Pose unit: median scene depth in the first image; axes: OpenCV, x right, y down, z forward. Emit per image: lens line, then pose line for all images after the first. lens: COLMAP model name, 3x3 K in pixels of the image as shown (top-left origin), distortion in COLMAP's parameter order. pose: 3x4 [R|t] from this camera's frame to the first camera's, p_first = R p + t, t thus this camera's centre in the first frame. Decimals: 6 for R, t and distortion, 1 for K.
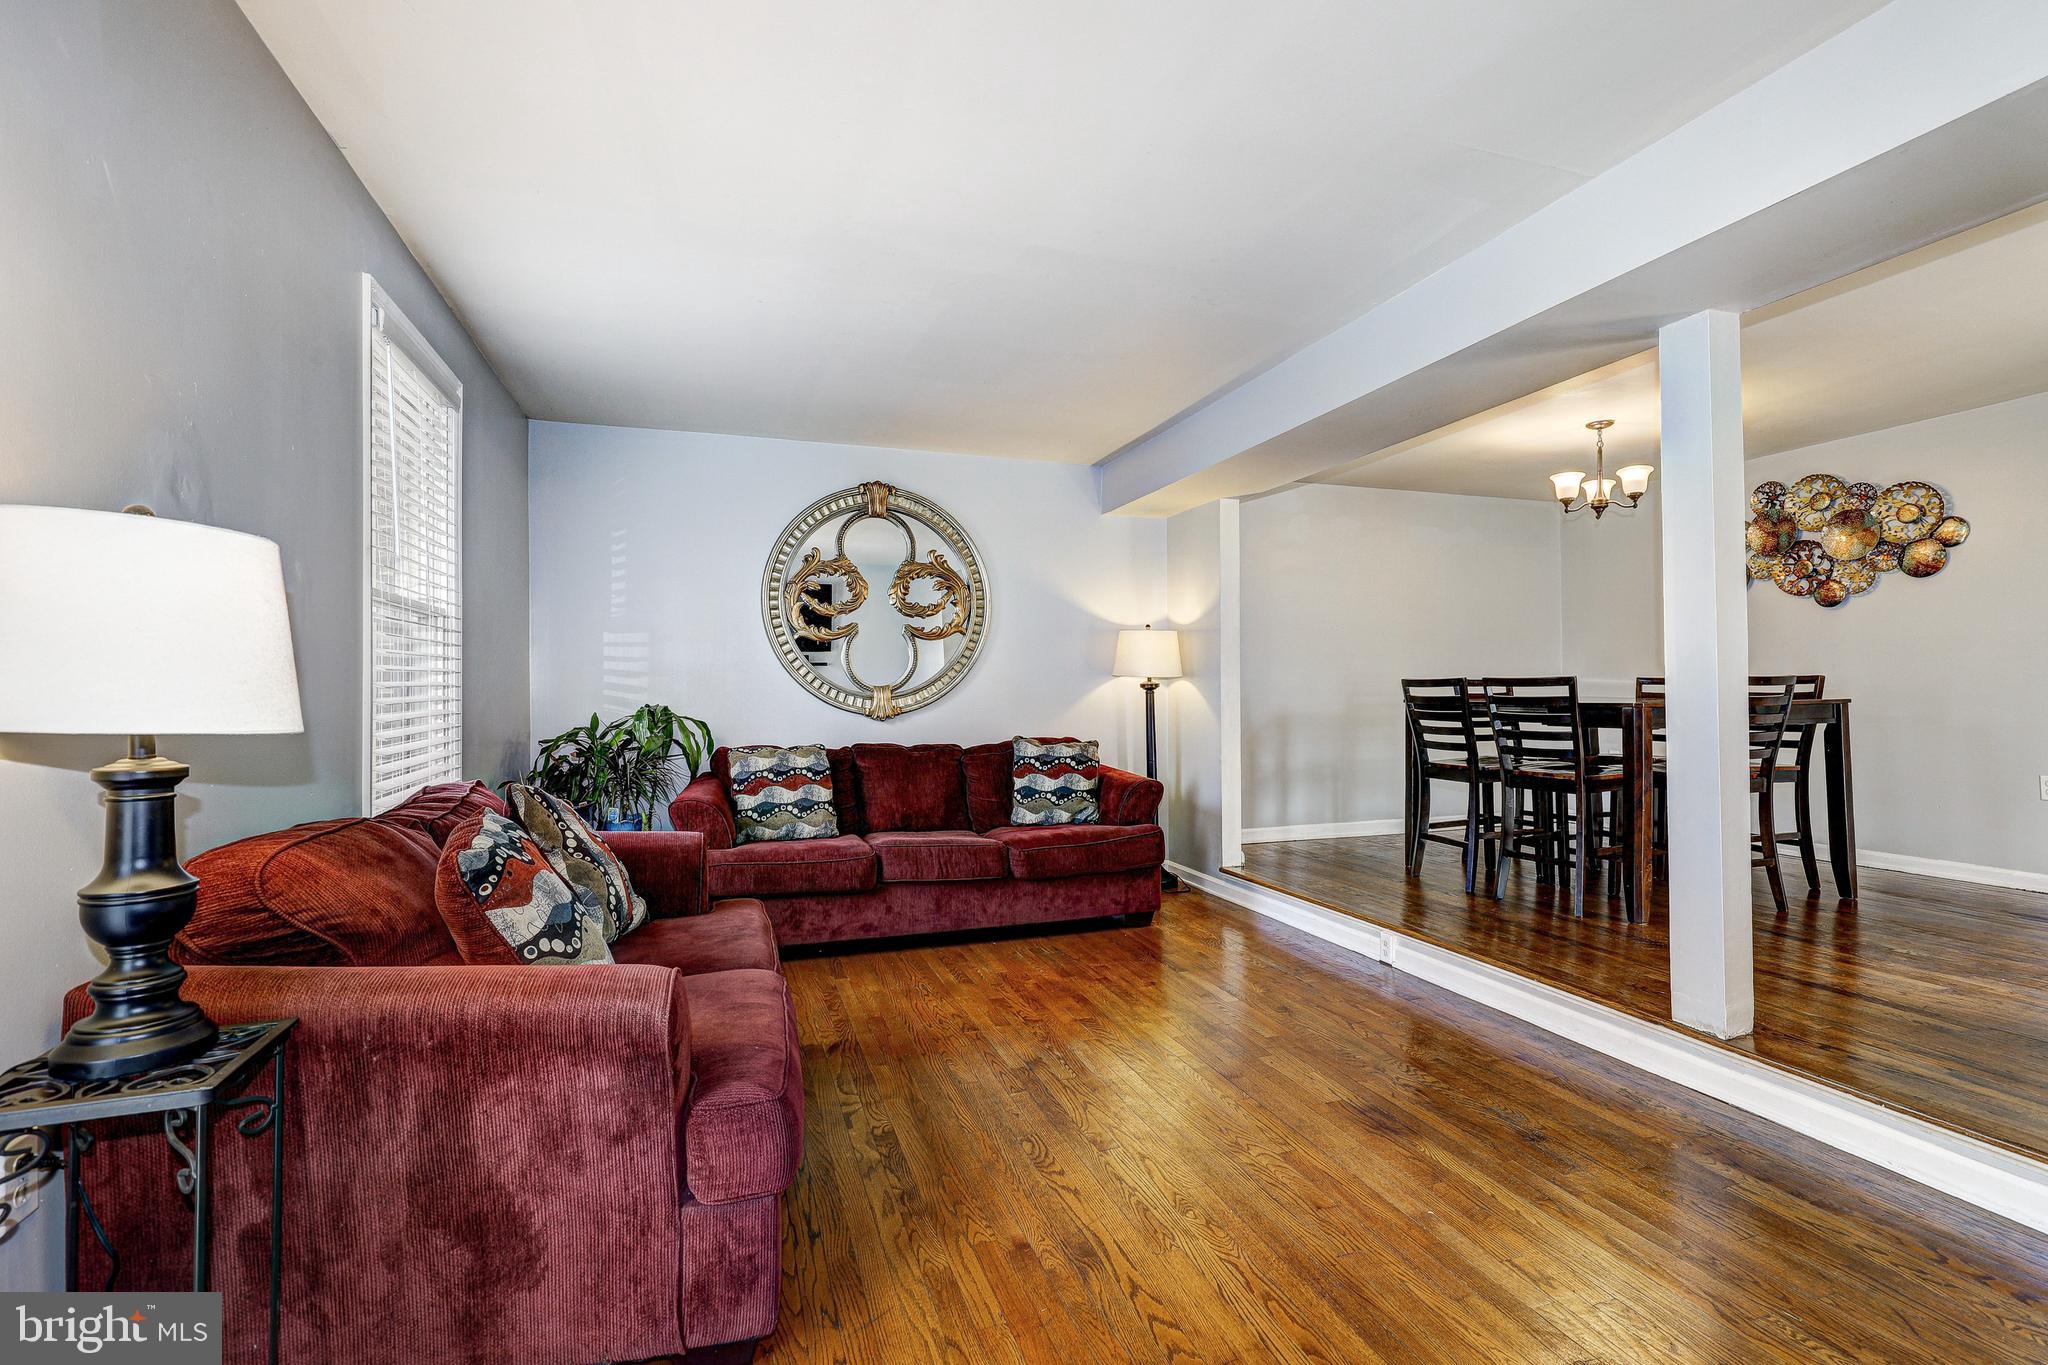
lens RADIAL K [[927.2, 0, 1034.1], [0, 927.2, 678.0], [0, 0, 1]] dist [-0.001927, 0.001767]
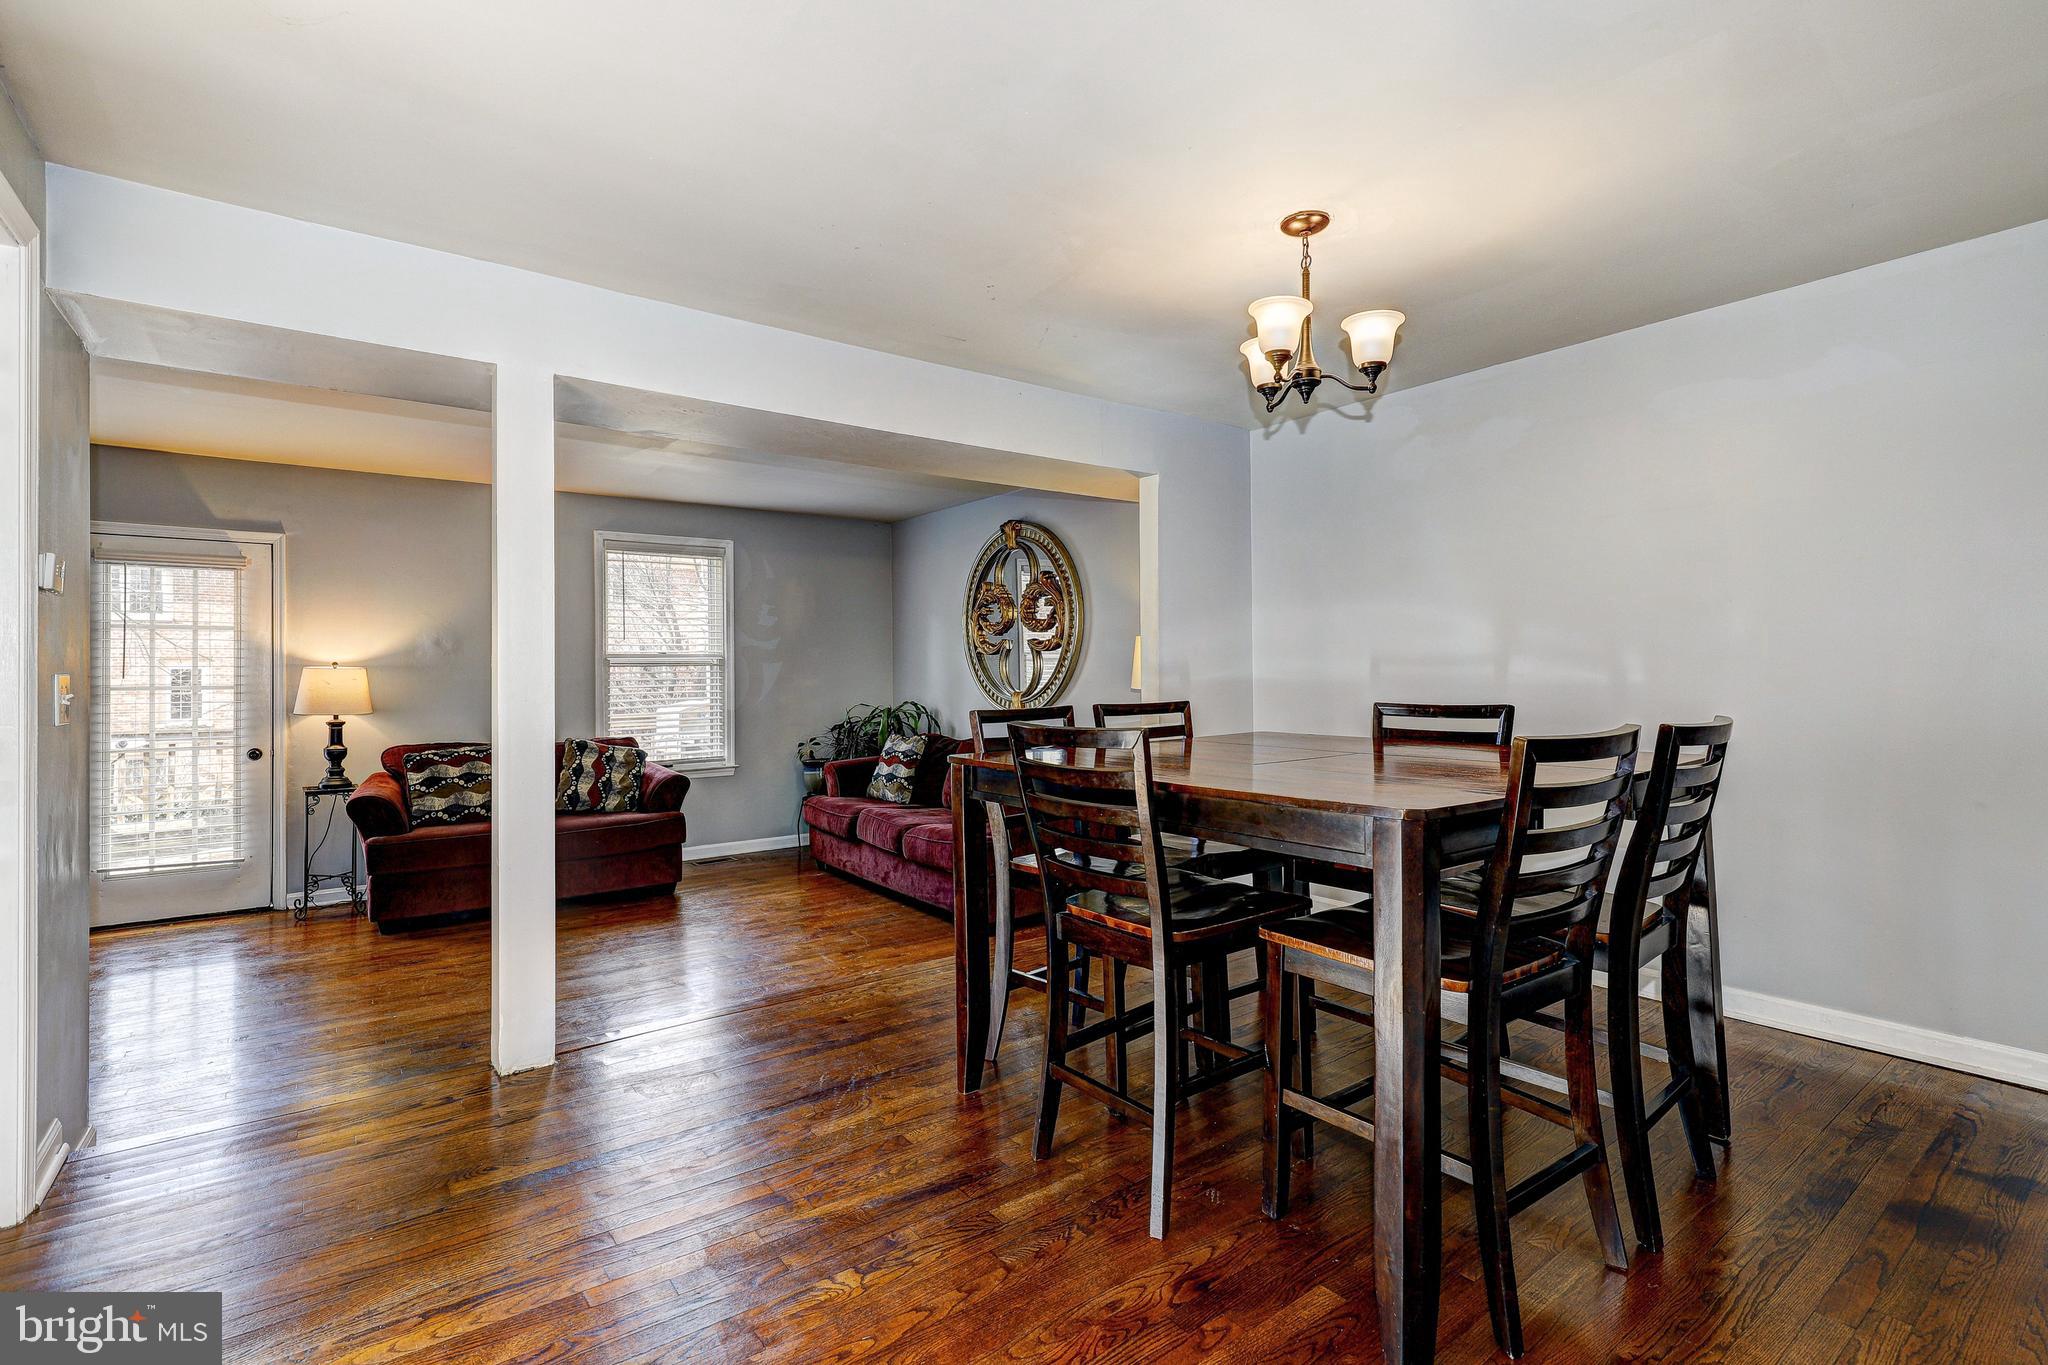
lens RADIAL K [[927.2, 0, 995.6], [0, 927.2, 665.1], [0, 0, 1]] dist [-0.001927, 0.001767]
pose [[0.287660, -0.009604, -0.957685, 1.037371], [0.019111, 0.999808, -0.004286, -0.022504], [0.957542, -0.017070, 0.287788, 0.684279]]
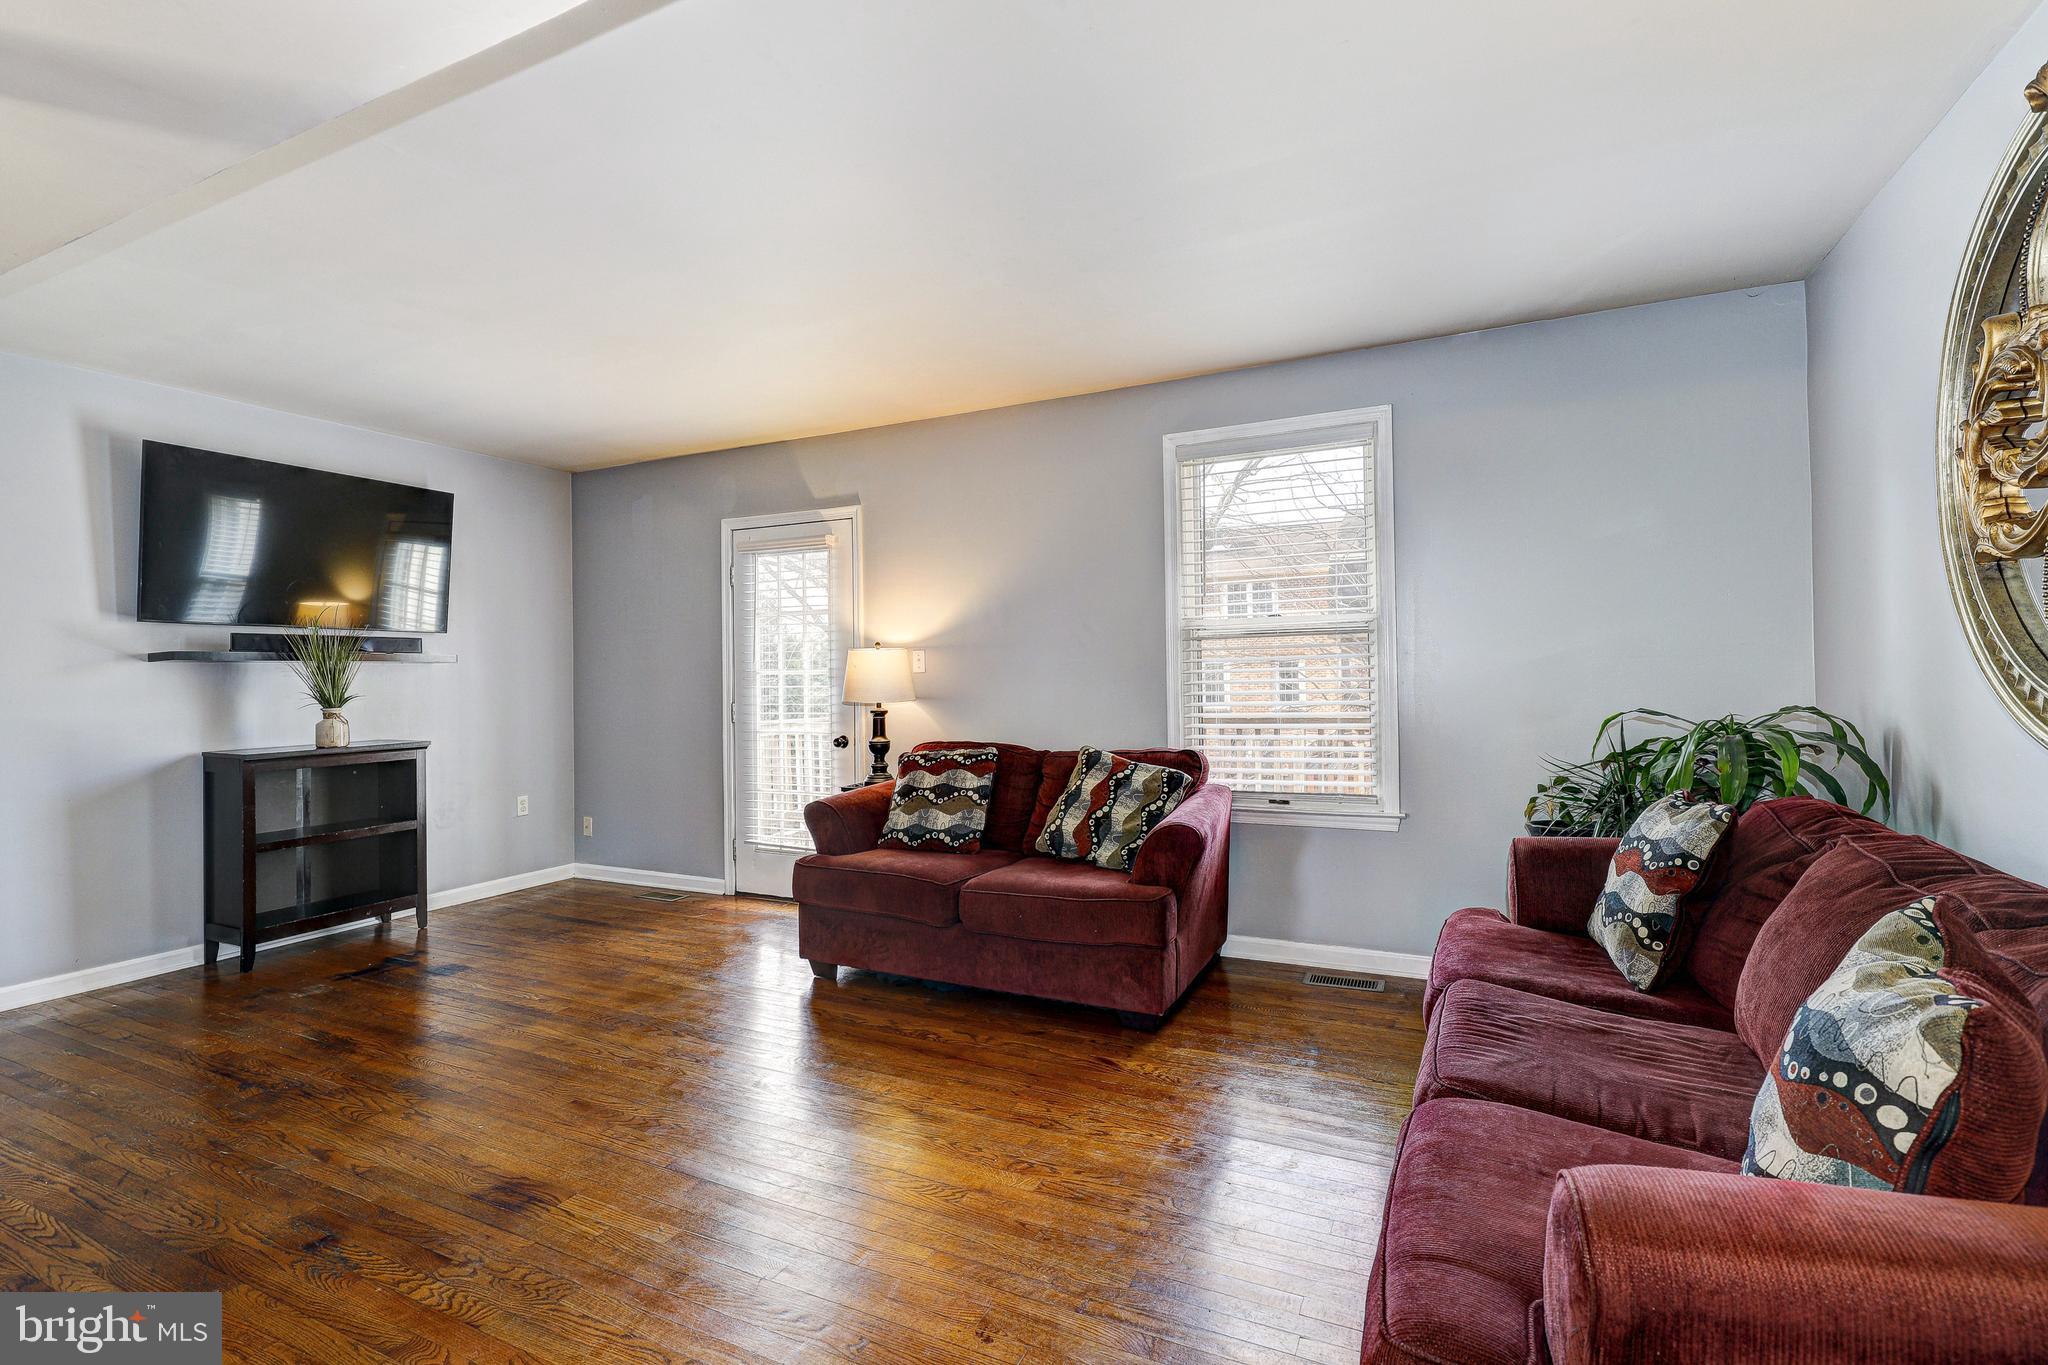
lens RADIAL K [[927.2, 0, 1035.2], [0, 927.2, 679.2], [0, 0, 1]] dist [-0.001927, 0.001767]
pose [[-0.699912, 0.015103, -0.714069, 0.331666], [0.025000, 0.999682, -0.003361, -0.000385], [0.713791, -0.020204, -0.700067, 1.036598]]
